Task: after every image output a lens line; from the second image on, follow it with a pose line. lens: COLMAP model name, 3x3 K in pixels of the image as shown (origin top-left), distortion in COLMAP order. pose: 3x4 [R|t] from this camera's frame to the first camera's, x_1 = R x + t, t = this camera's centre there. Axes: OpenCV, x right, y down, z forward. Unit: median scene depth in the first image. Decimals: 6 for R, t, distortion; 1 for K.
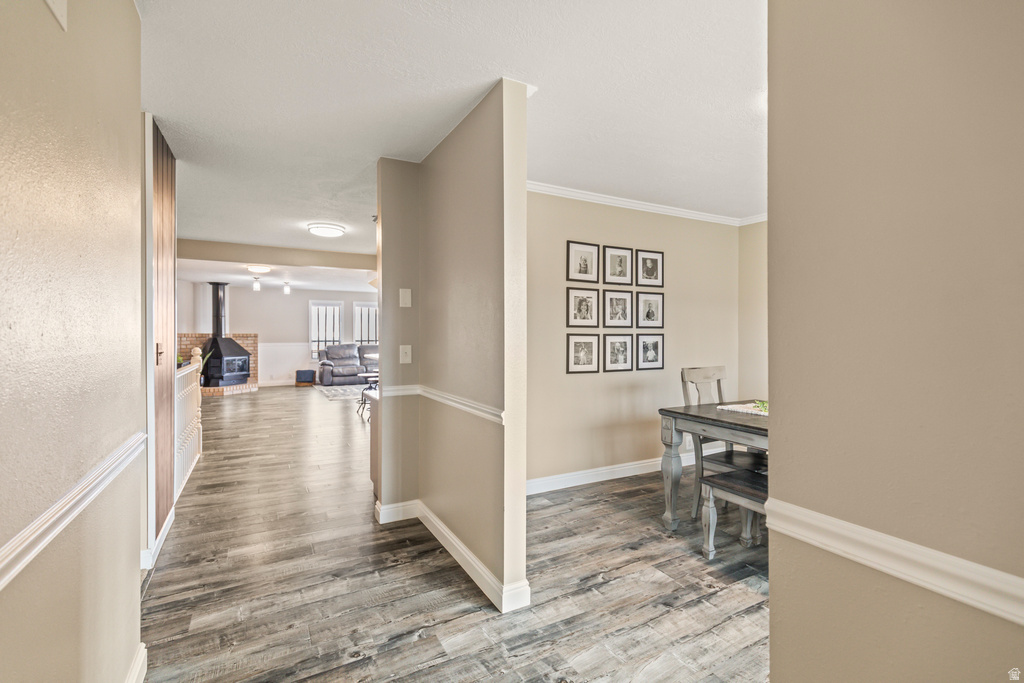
lens RADIAL K [[465.8, 0, 521.2], [0, 465.8, 341.0], [0, 0, 1]] dist [0.014026, -0.003375]
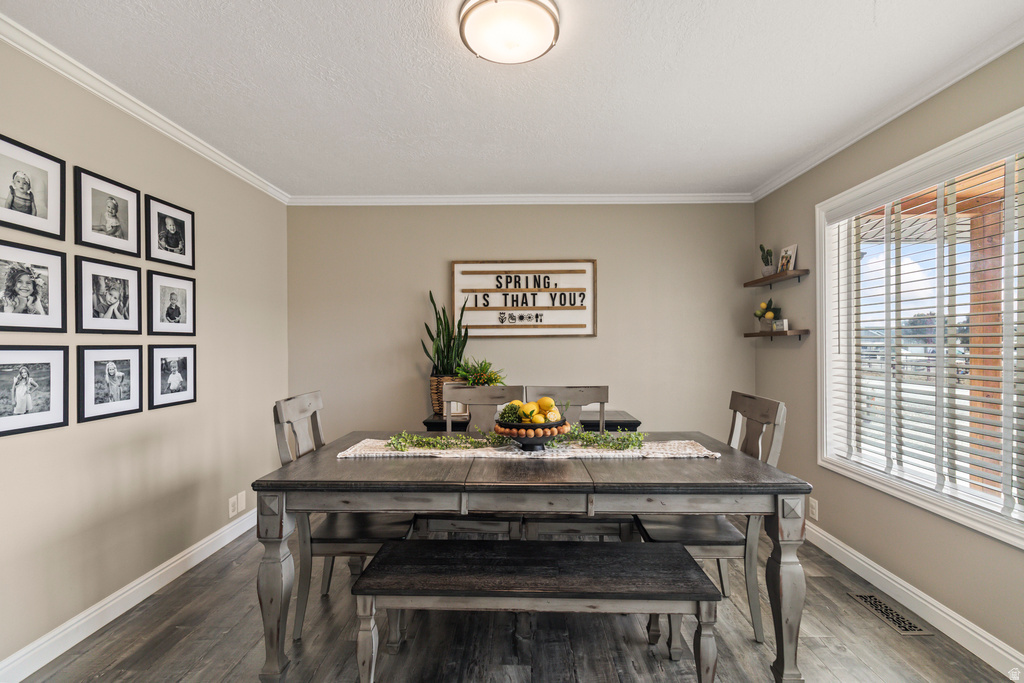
lens RADIAL K [[465.8, 0, 504.1], [0, 465.8, 346.1], [0, 0, 1]] dist [0.014026, -0.003375]
pose [[0.519540, -0.008248, 0.854406, -0.014192], [0.019055, 0.999817, -0.001936, -0.004724], [-0.854234, 0.017287, 0.519602, 0.346840]]
